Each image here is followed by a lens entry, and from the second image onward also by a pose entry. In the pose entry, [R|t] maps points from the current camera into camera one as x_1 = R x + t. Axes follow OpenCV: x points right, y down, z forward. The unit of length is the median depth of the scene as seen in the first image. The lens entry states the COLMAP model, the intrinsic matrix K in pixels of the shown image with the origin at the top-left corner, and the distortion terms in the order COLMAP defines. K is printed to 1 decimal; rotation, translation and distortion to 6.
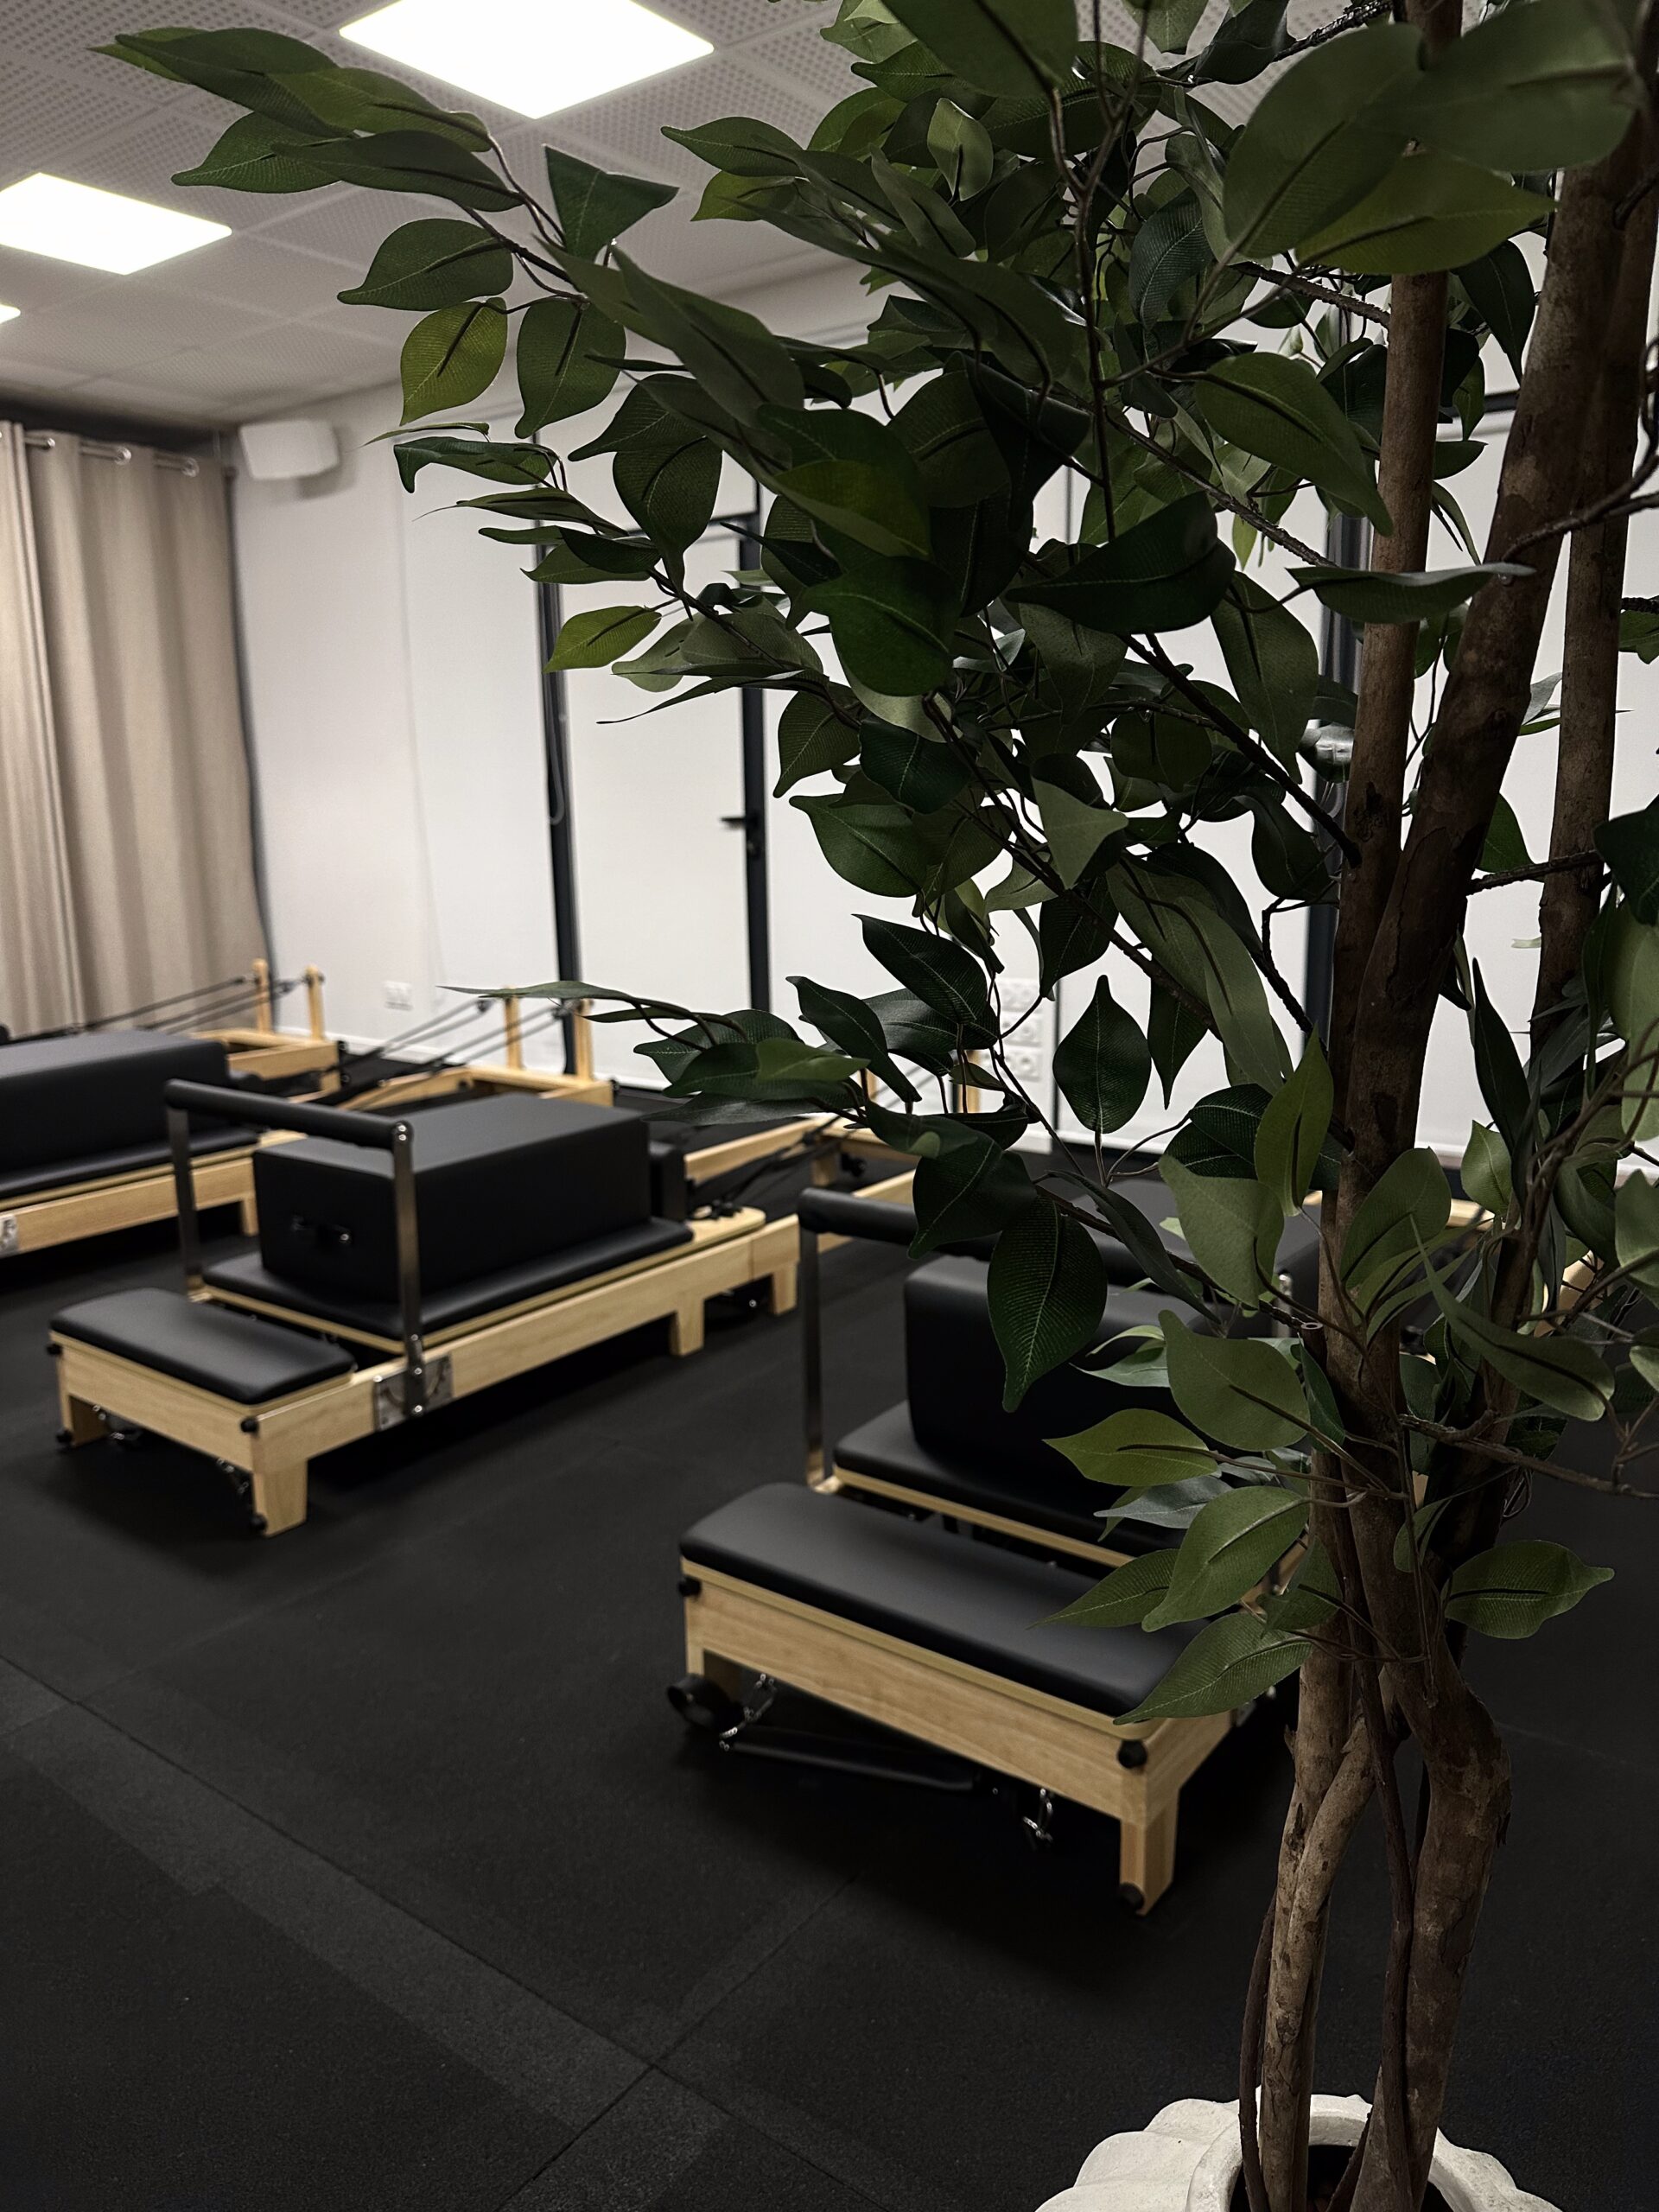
lens RADIAL K [[1564.9, 0, 812.1], [0, 1564.9, 1106.7], [0, 0, 1]] dist [0.022657, -0.037646]
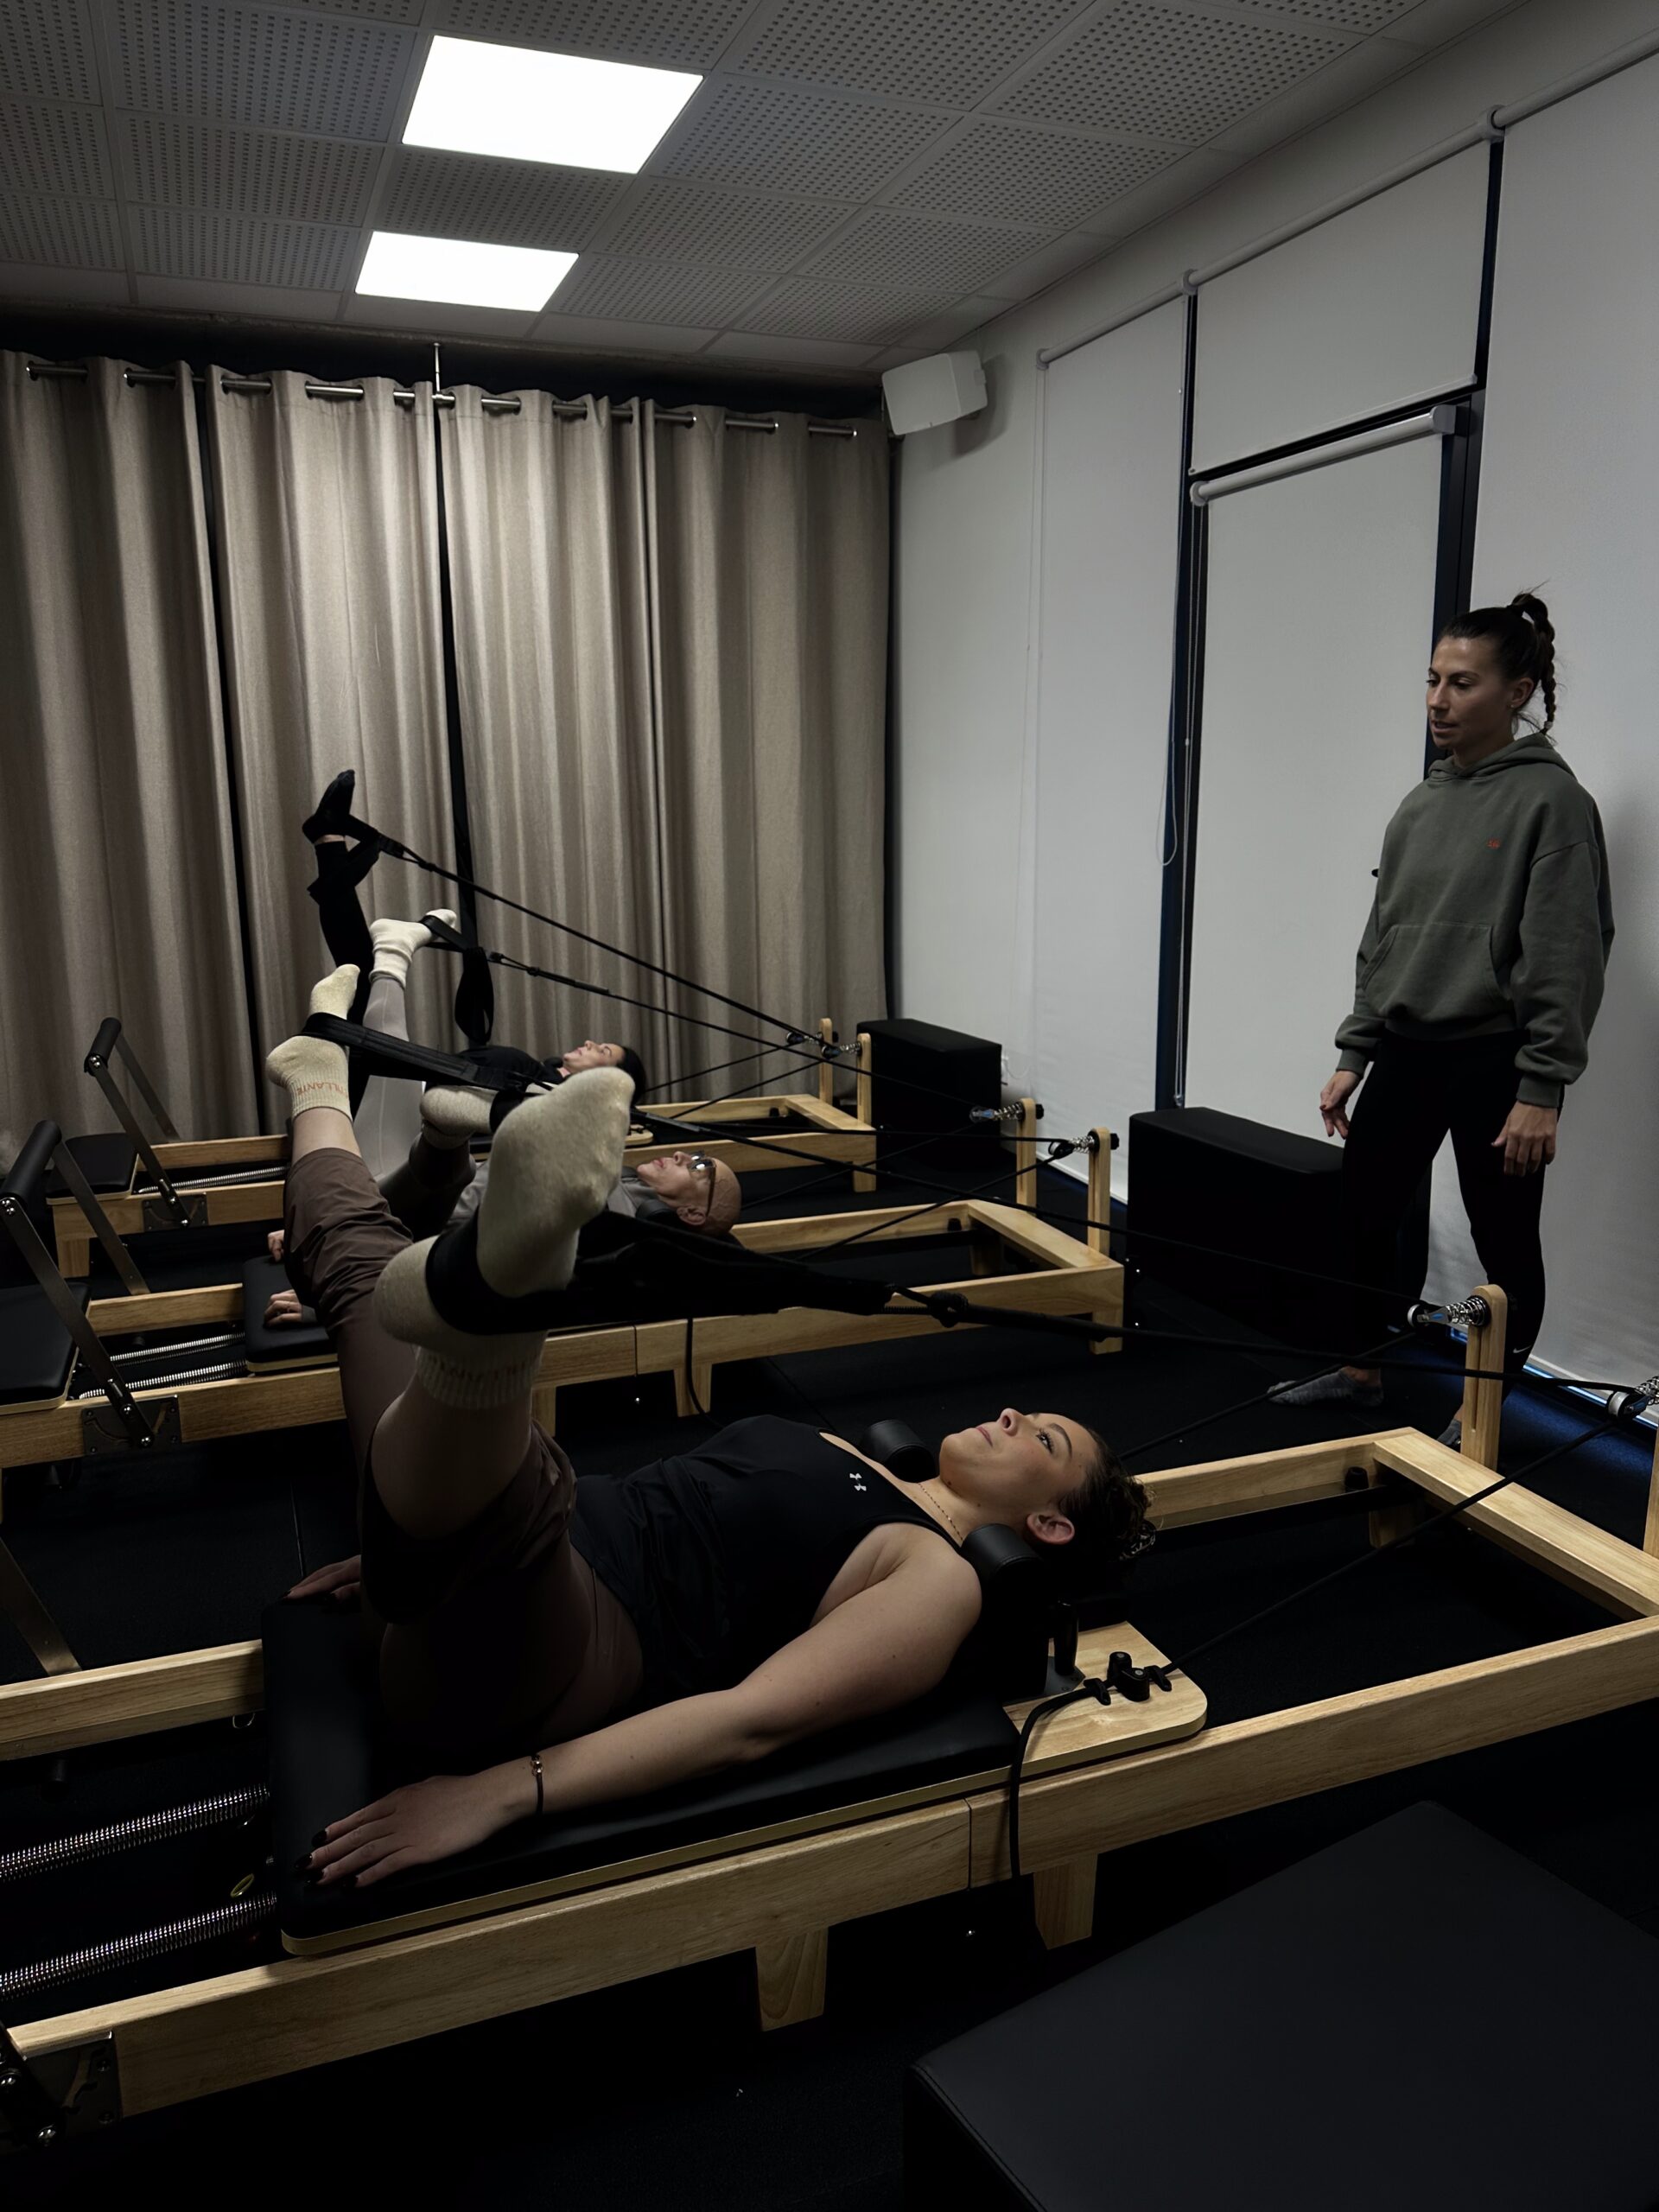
lens RADIAL K [[1564.9, 0, 804.7], [0, 1564.9, 1104.9], [0, 0, 1]] dist [0.022657, -0.037646]
pose [[0.839264, 0.114623, -0.531504, 0.201524], [-0.111449, 0.993037, 0.038175, -0.195398], [0.532179, 0.027197, 0.846195, 0.721316]]
